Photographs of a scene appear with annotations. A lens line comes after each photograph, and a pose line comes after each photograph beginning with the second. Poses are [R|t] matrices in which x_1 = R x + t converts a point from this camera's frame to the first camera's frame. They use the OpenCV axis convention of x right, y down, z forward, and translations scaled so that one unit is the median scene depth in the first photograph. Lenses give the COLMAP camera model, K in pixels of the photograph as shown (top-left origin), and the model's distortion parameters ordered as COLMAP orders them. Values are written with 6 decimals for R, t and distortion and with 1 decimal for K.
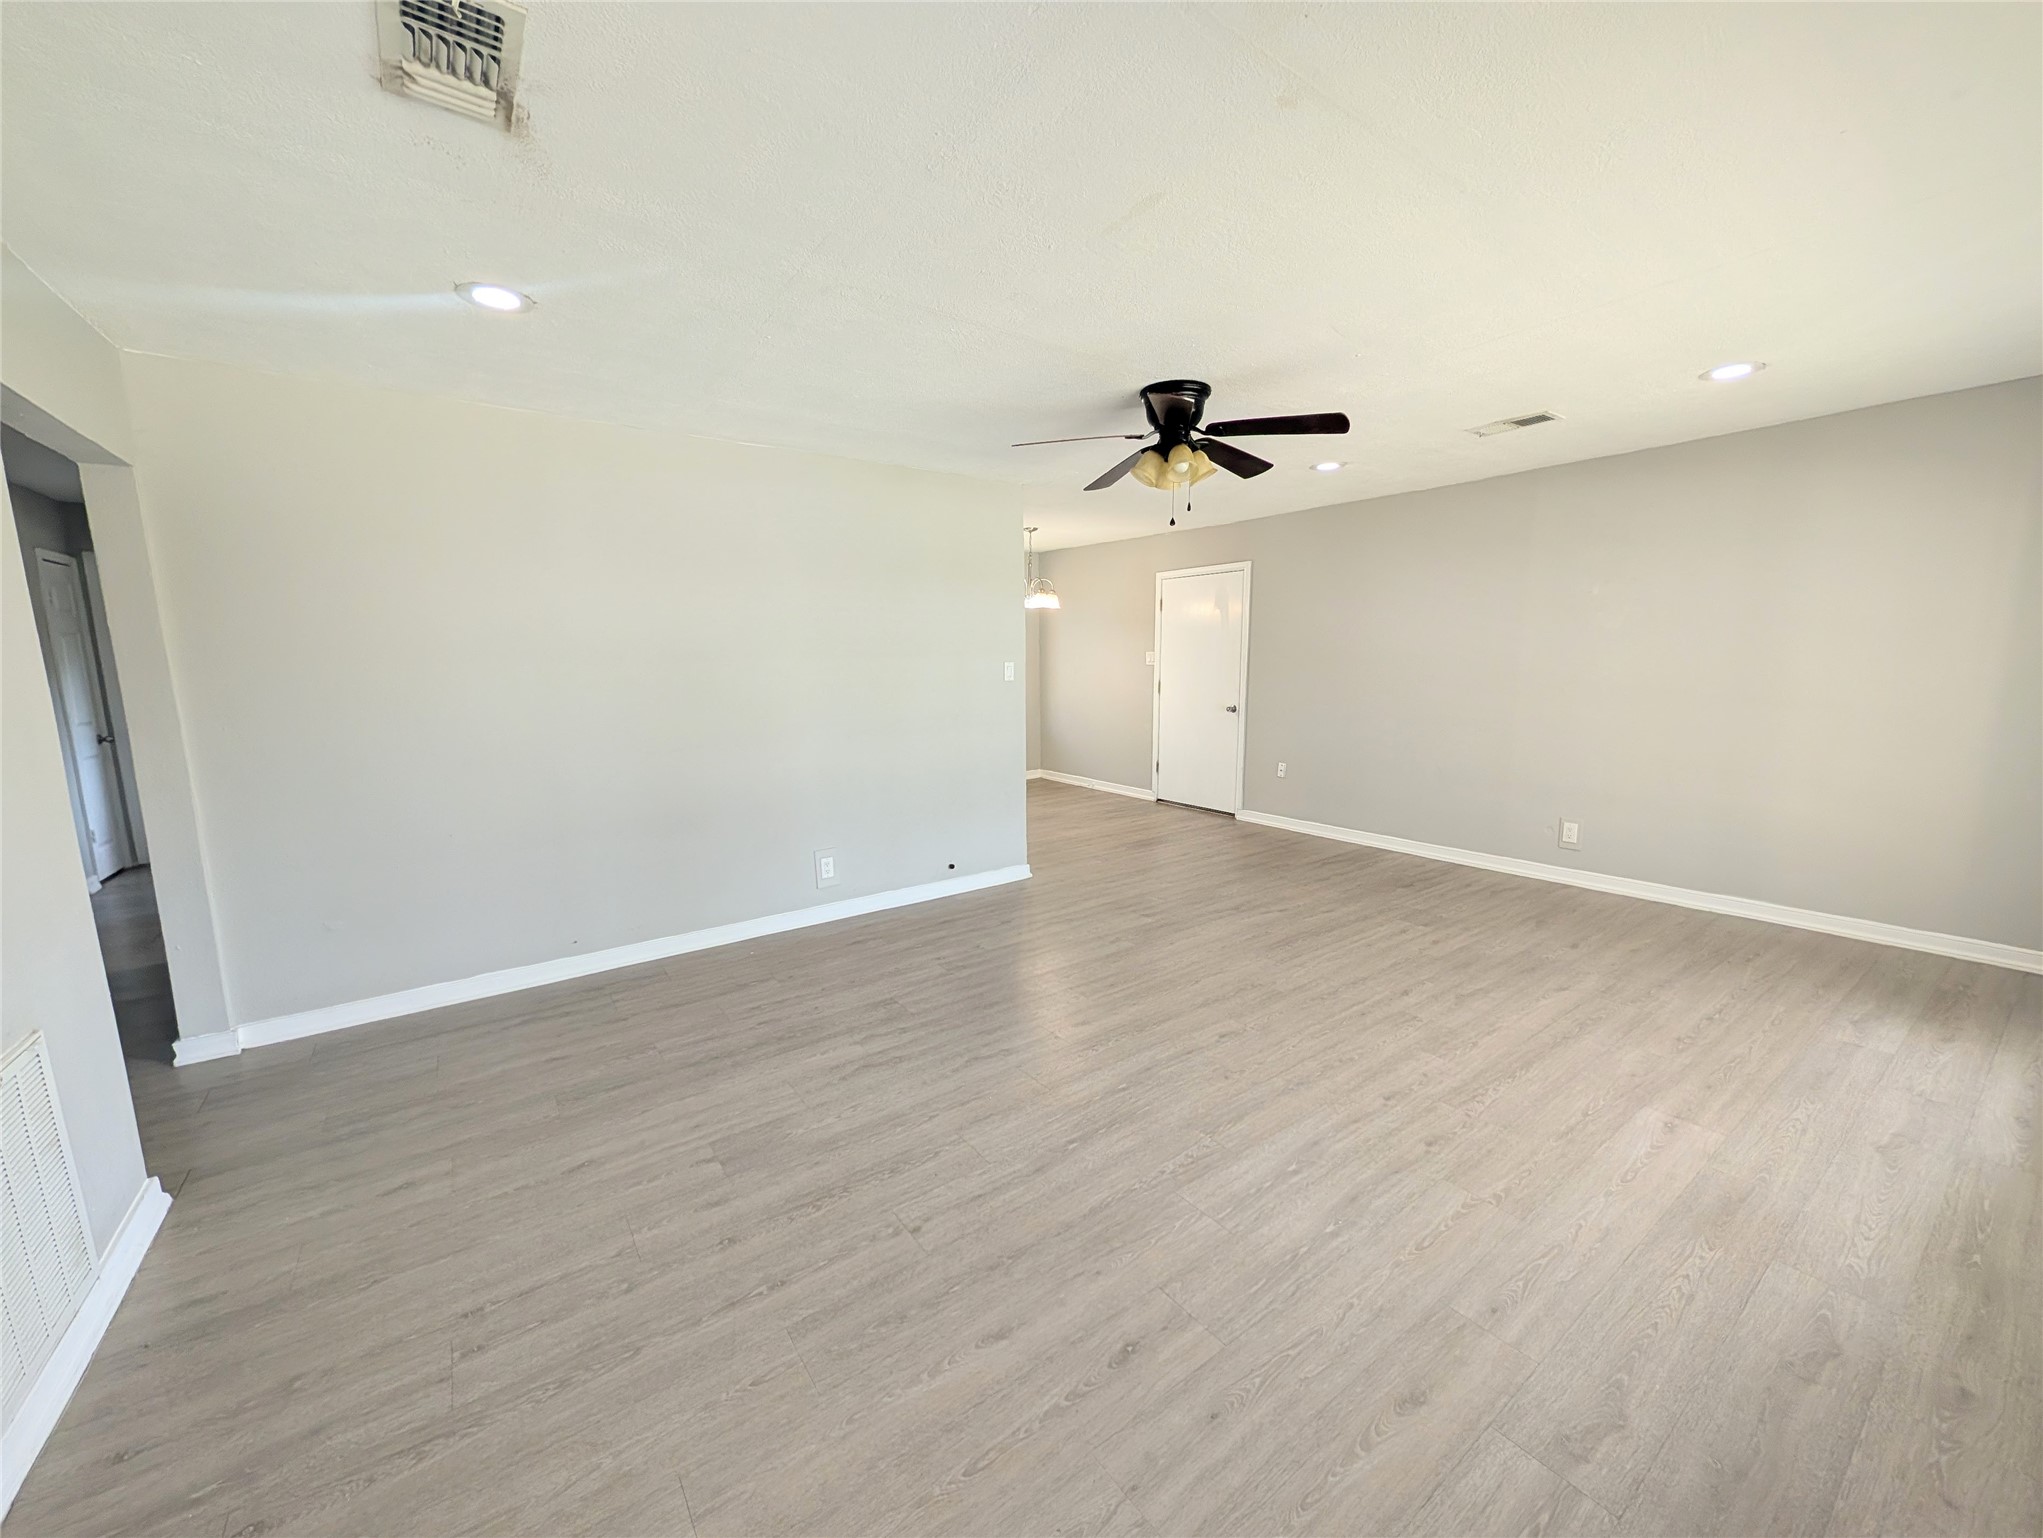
lens RADIAL K [[799.6, 0, 1019.3], [0, 799.6, 771.8], [0, 0, 1]] dist [0.000236, 0.000337]
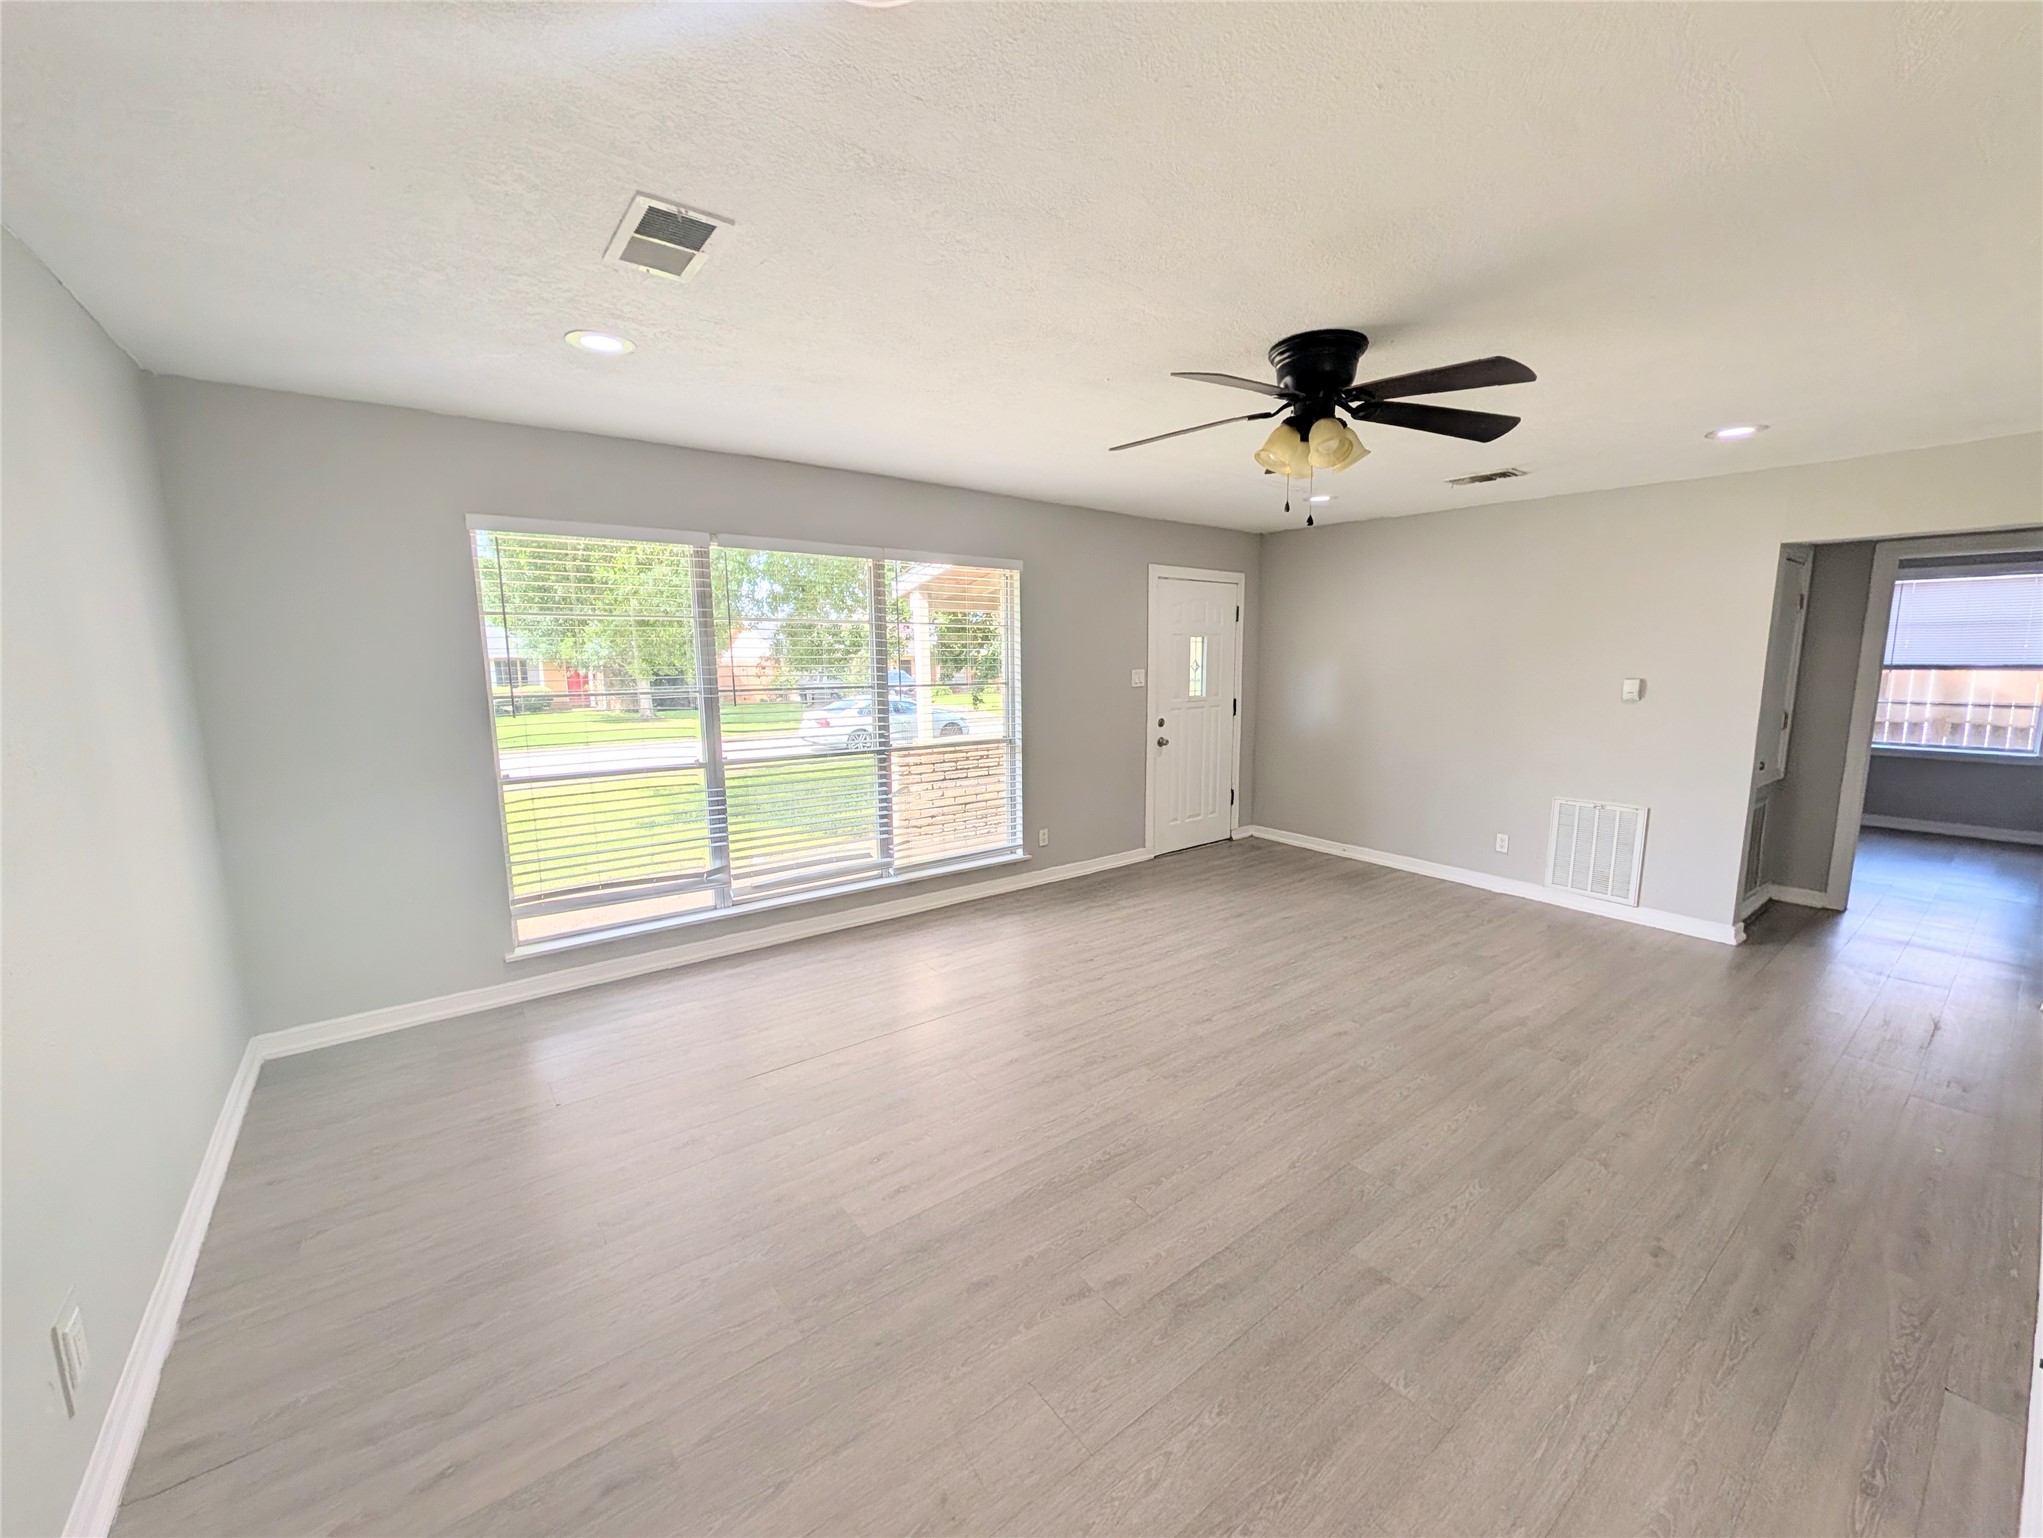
lens RADIAL K [[799.6, 0, 1019.3], [0, 799.6, 771.8], [0, 0, 1]] dist [0.000236, 0.000337]
pose [[-0.999551, 0.021842, -0.020528, 0.552830], [0.015042, 0.957881, 0.286770, -0.349825], [0.025927, 0.286333, -0.957779, 2.031912]]
